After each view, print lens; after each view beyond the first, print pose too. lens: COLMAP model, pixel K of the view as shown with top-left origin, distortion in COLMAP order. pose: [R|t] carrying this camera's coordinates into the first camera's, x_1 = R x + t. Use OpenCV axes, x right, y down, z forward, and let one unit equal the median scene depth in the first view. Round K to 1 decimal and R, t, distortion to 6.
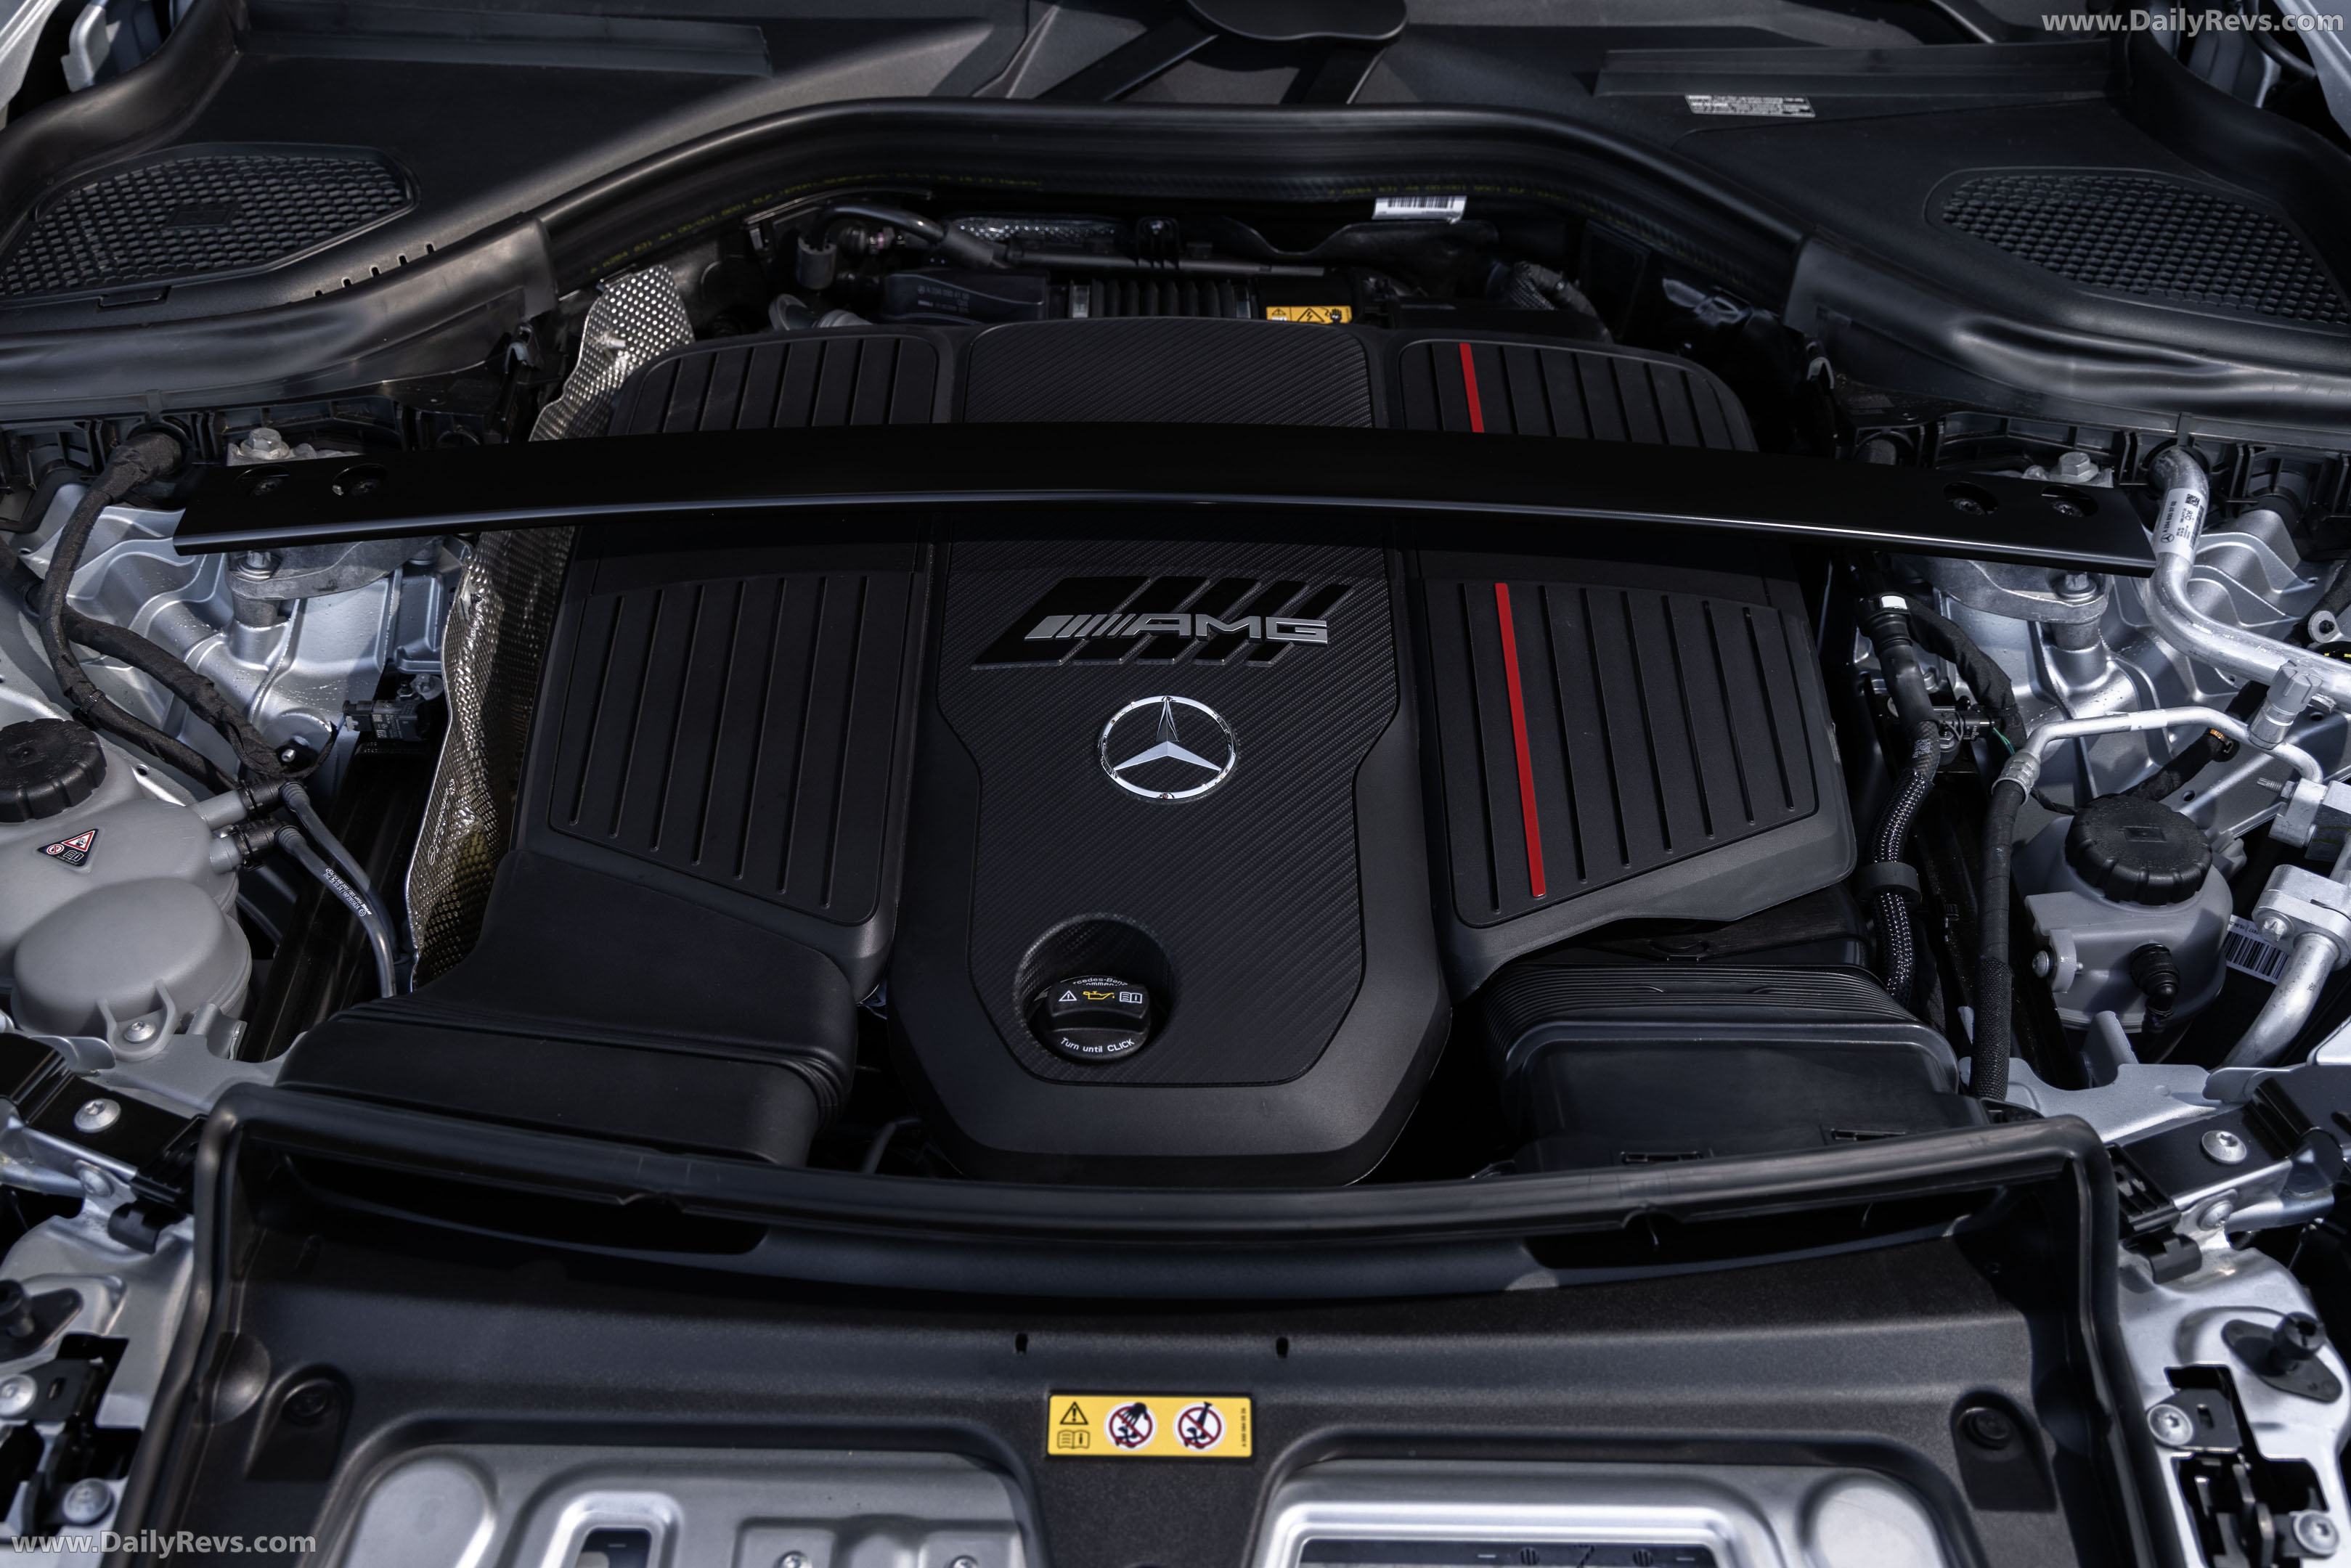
lens RADIAL K [[2249.2, 0, 1175.5], [0, 2249.2, 784.0], [0, 0, 1]] dist [0.006342, -0.018012]
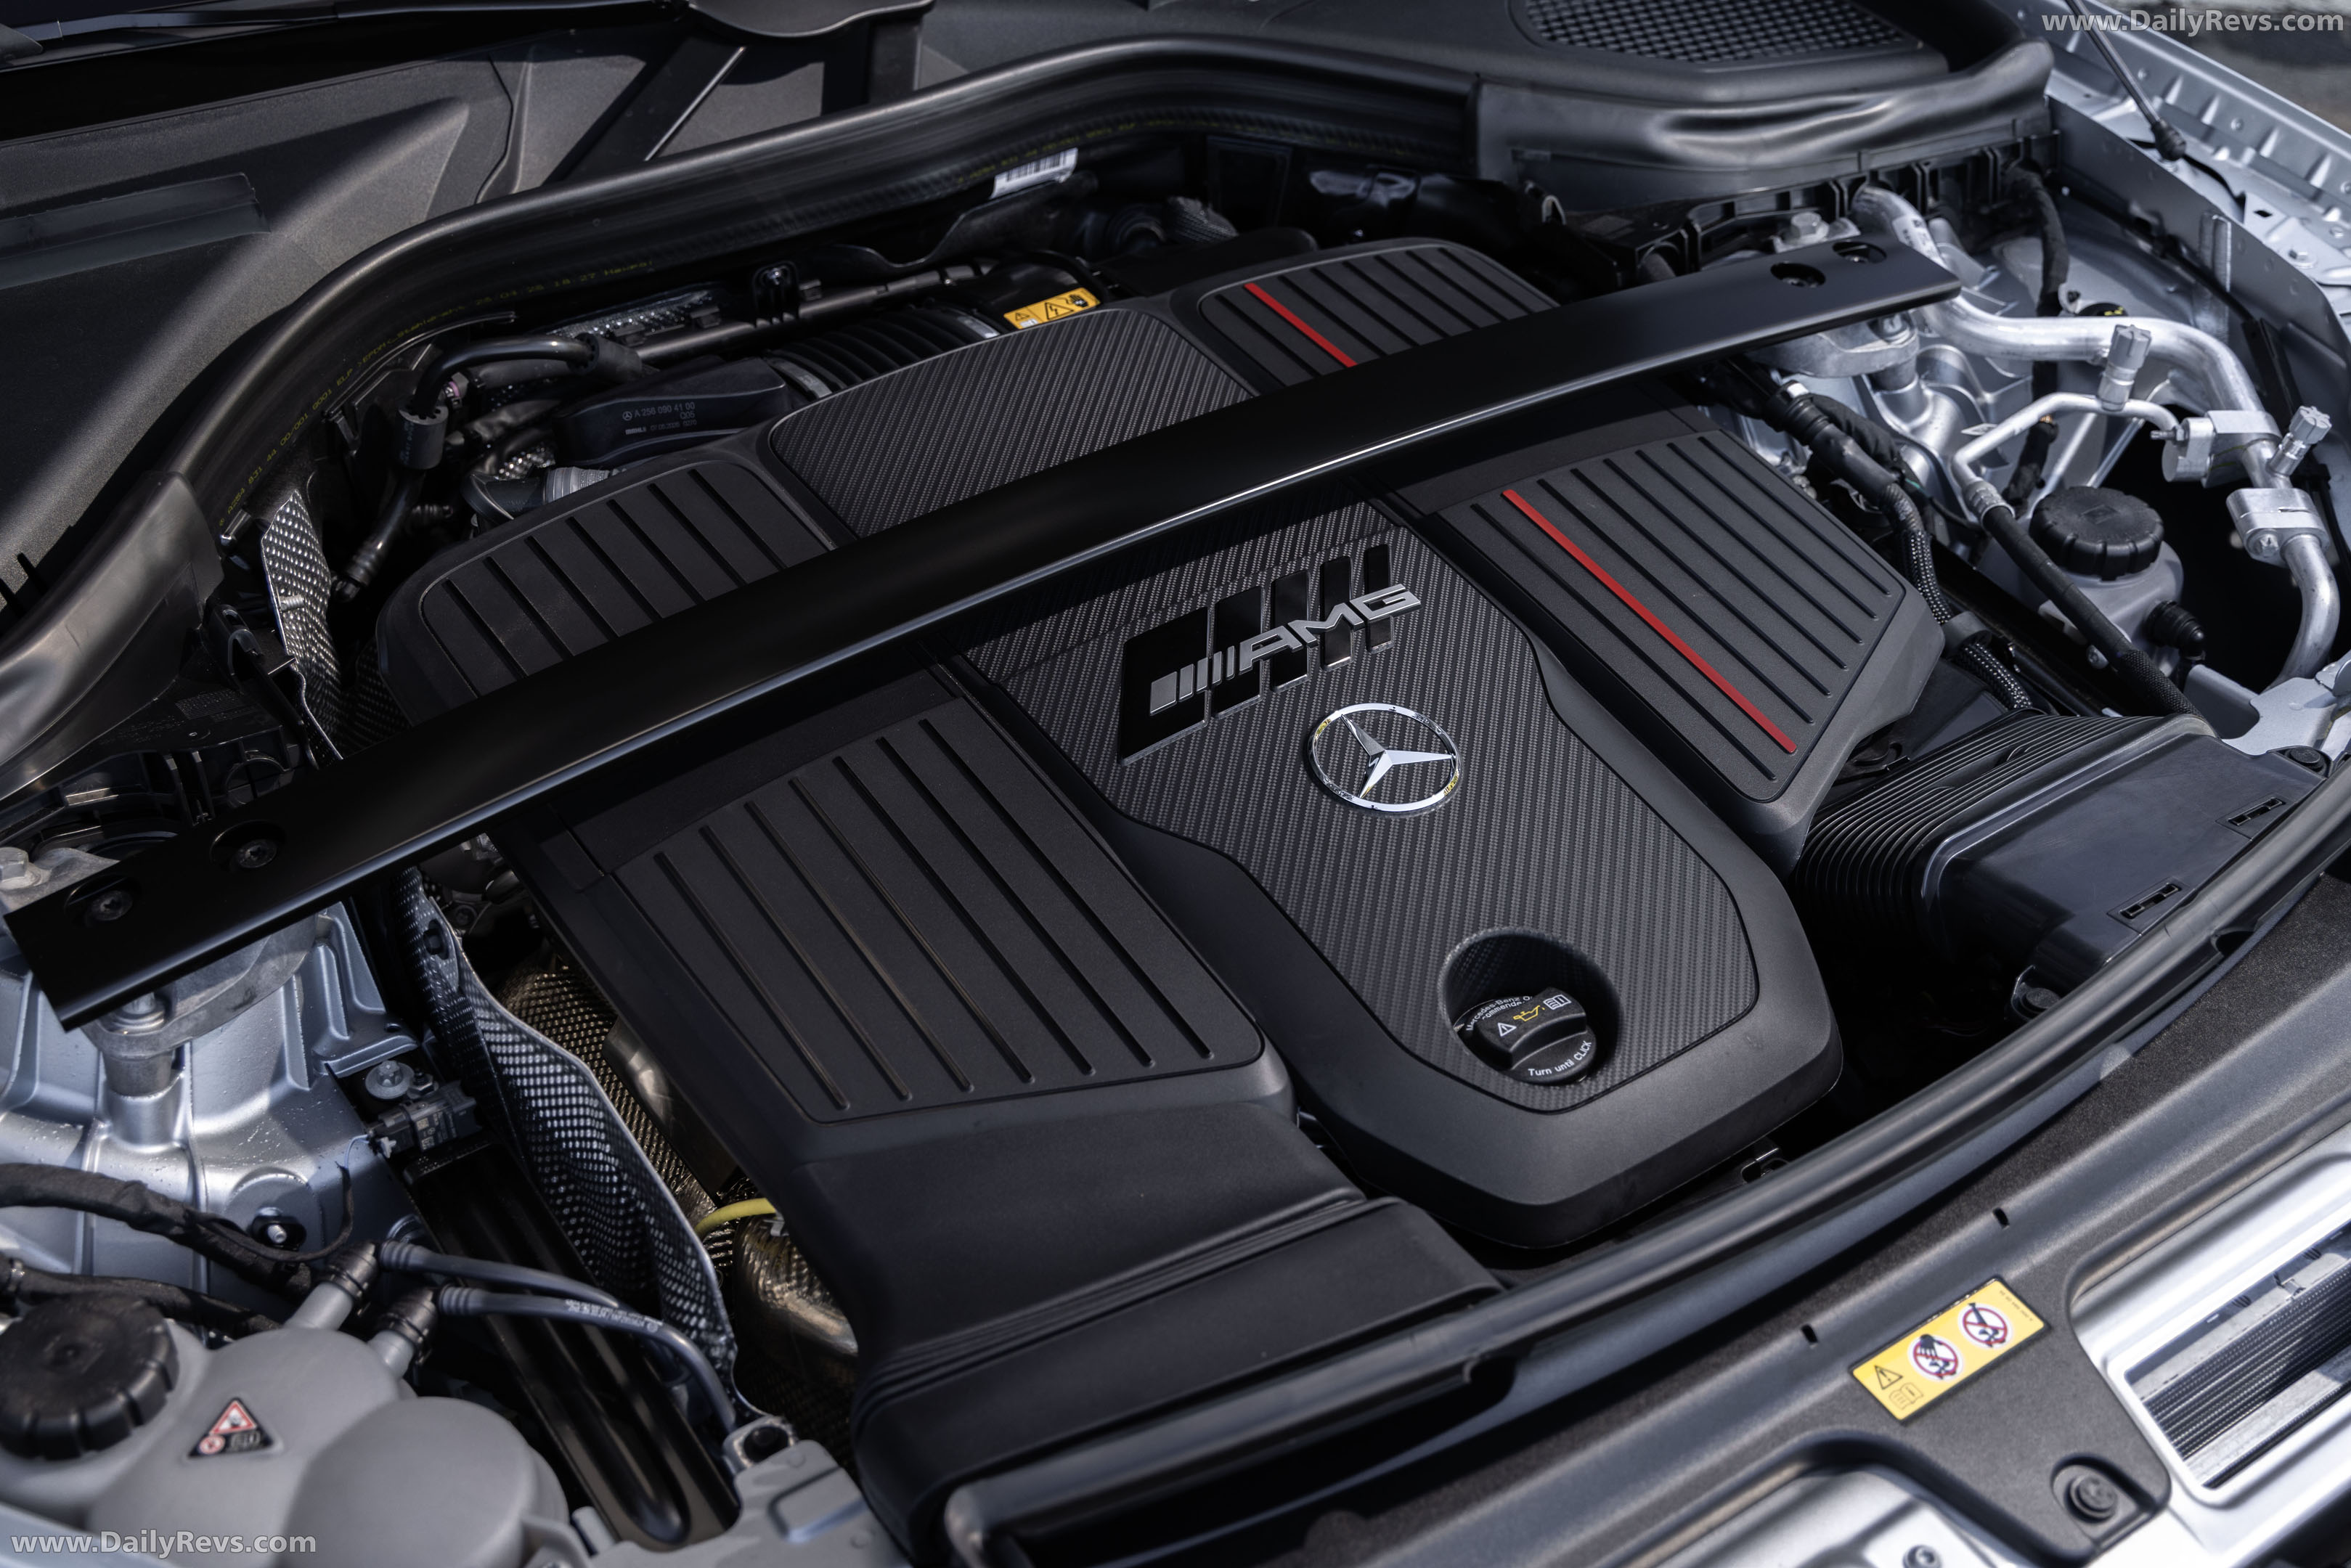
lens RADIAL K [[2730.9, 0, 1175.5], [0, 2730.9, 784.0], [0, 0, 1]] dist [-0.007391, 0.009681]
pose [[0.813856, -0.359143, 0.456787, -0.488134], [0.376399, 0.924737, 0.056433, -0.084669], [-0.442675, 0.126005, 0.887784, 0.059123]]
